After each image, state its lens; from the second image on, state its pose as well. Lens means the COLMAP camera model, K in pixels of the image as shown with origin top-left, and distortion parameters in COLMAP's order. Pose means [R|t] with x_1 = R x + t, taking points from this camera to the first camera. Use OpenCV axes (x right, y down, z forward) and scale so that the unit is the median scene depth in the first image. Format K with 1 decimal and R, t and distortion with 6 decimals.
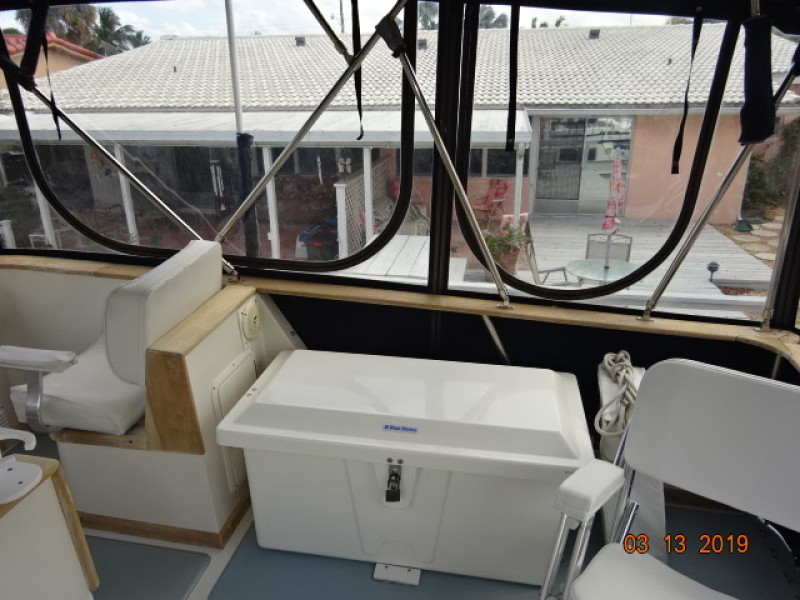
lens RADIAL K [[584.1, 0, 400.0], [0, 584.1, 300.0], [0, 0, 1]] dist [-0.000201, 0.002234]
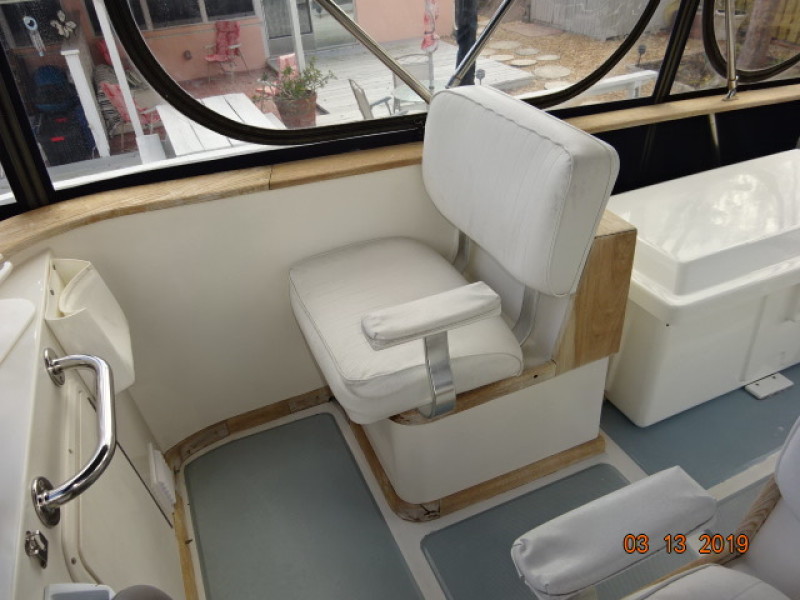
lens RADIAL K [[584.1, 0, 400.0], [0, 584.1, 300.0], [0, 0, 1]] dist [-0.000201, 0.002234]
pose [[0.842706, -0.345528, 0.412865, -0.740460], [0.237426, 0.926789, 0.291017, -0.084136], [-0.483194, -0.147217, 0.863047, 0.389855]]
